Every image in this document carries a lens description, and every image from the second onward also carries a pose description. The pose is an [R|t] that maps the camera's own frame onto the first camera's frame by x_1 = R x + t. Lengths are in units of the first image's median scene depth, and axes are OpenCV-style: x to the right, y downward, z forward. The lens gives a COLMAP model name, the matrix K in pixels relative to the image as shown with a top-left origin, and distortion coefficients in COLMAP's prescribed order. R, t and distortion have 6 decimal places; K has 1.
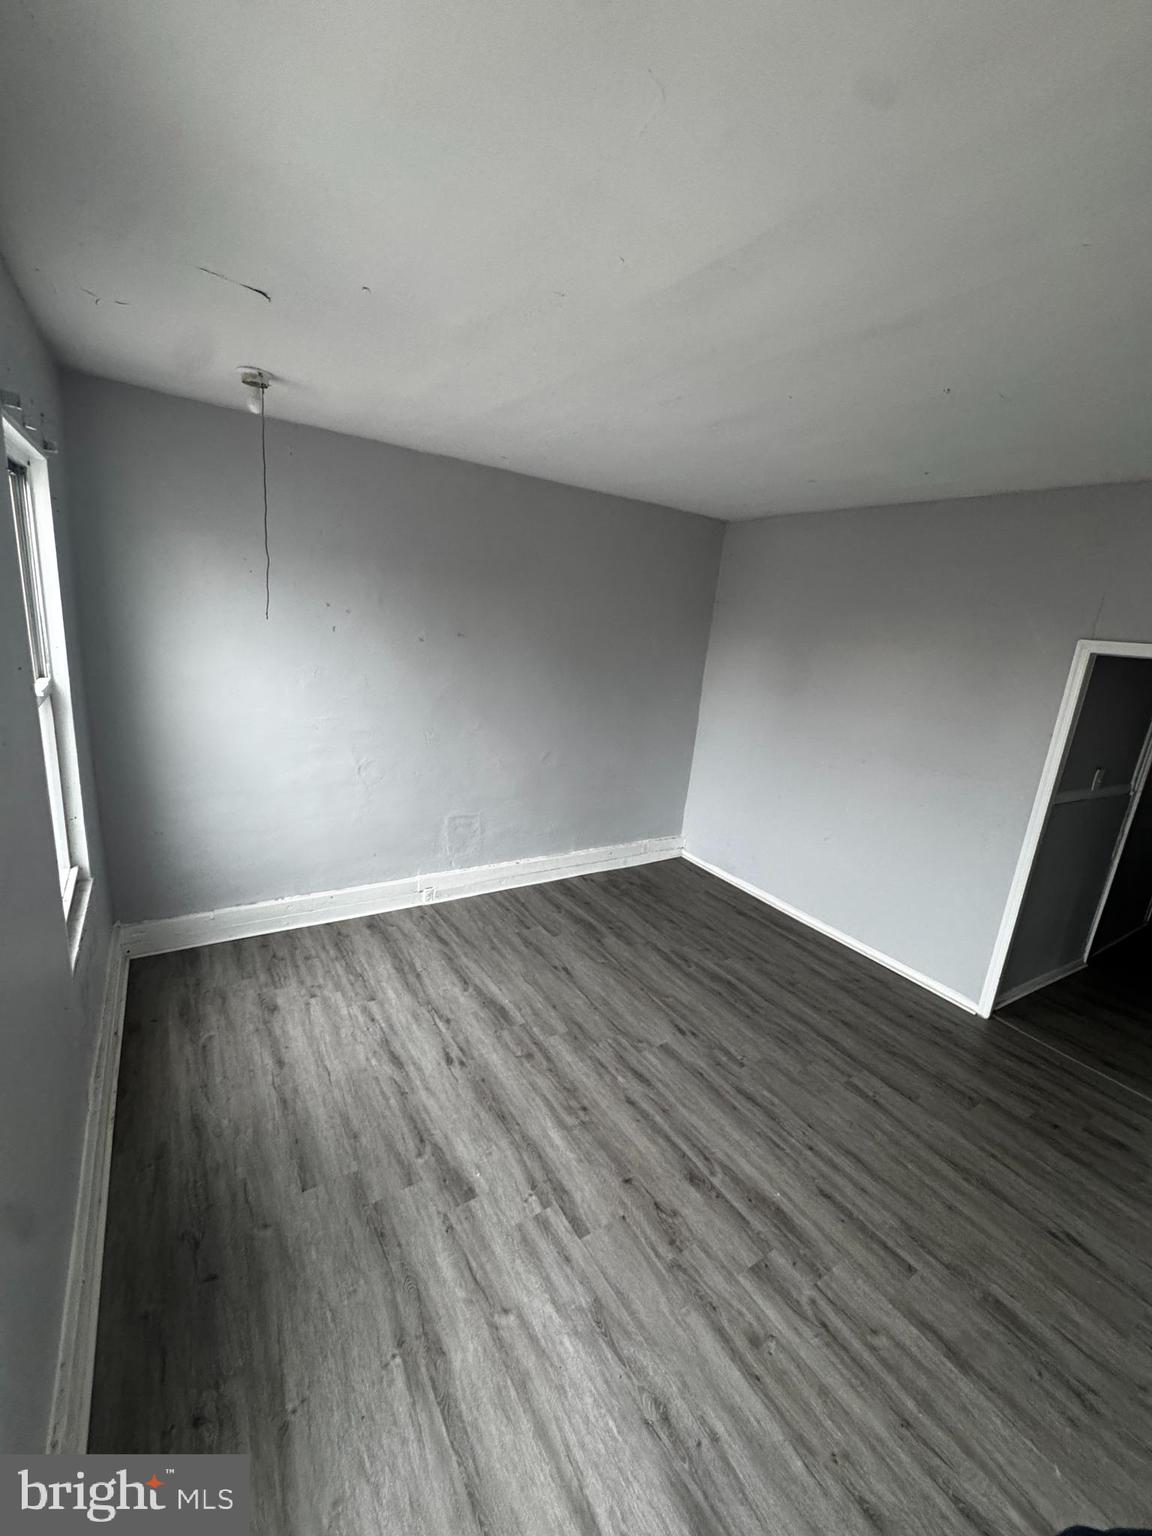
lens RADIAL K [[614.0, 0, 578.9], [0, 614.0, 768.3], [0, 0, 1]] dist [-0.003521, 0.000213]
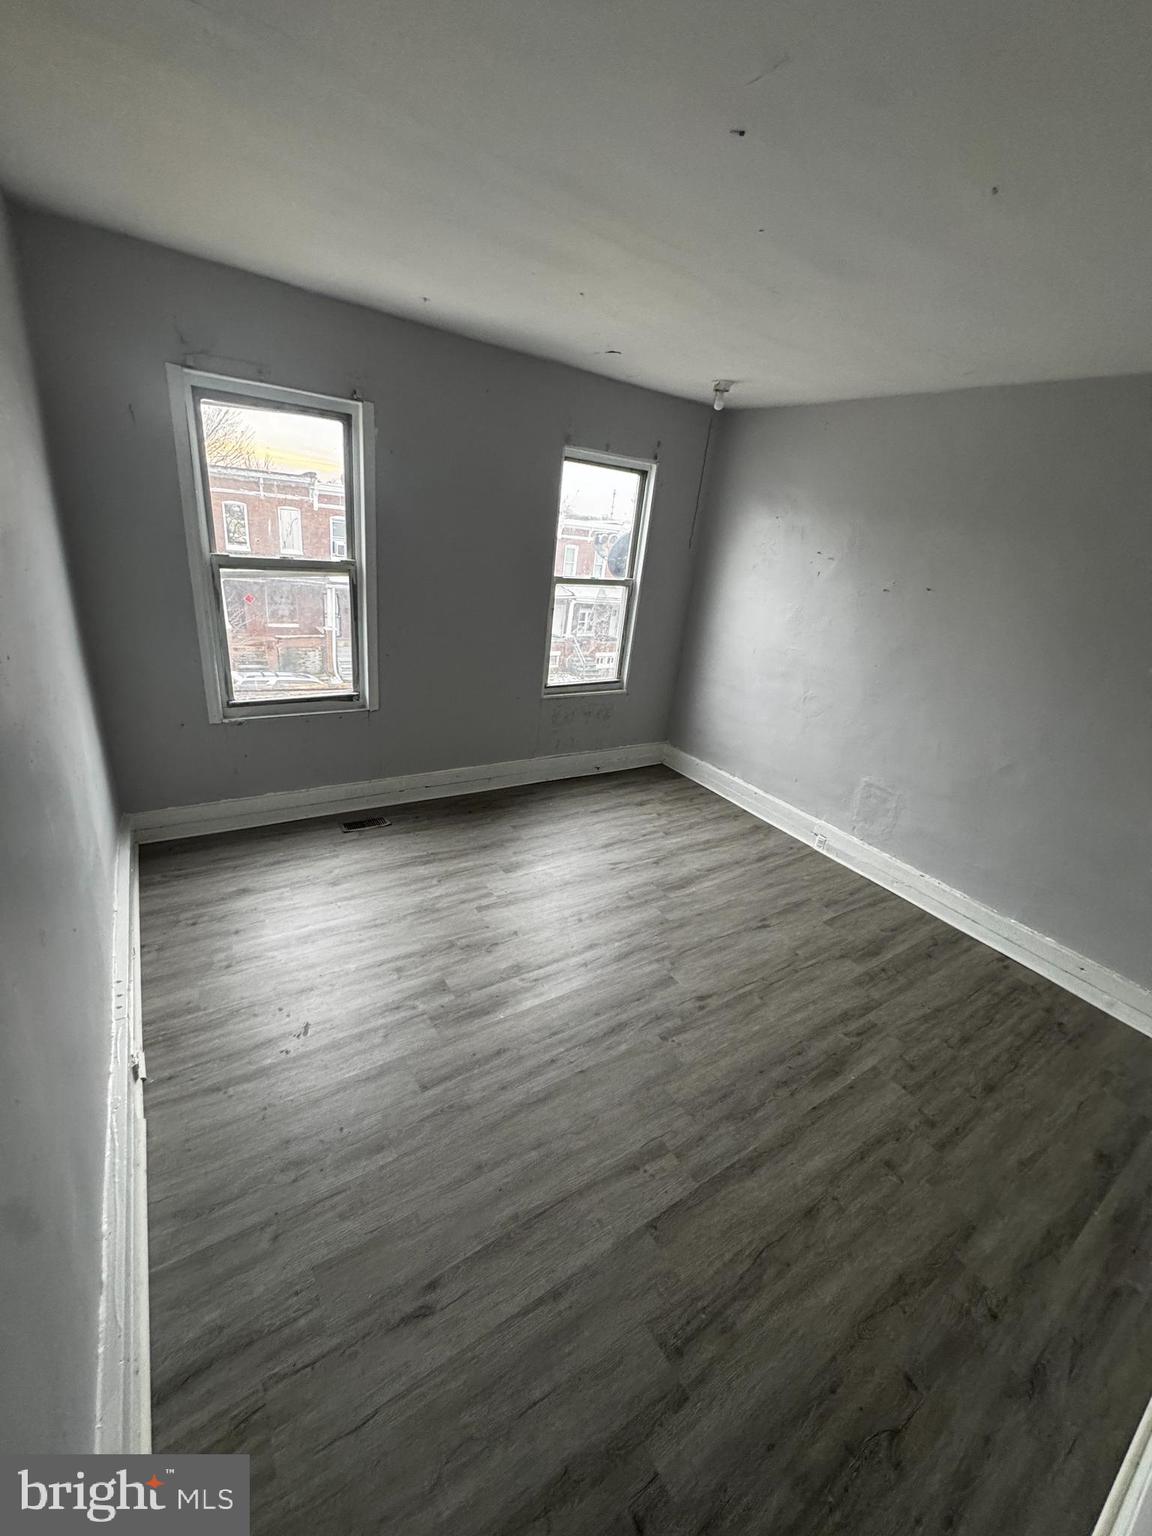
lens RADIAL K [[614.0, 0, 576.5], [0, 614.0, 771.4], [0, 0, 1]] dist [-0.003521, 0.000213]
pose [[0.011775, 0.297498, -0.954650, 0.828492], [-0.344204, 0.897576, 0.275466, -0.050697], [0.938821, 0.325351, 0.112969, 0.550440]]
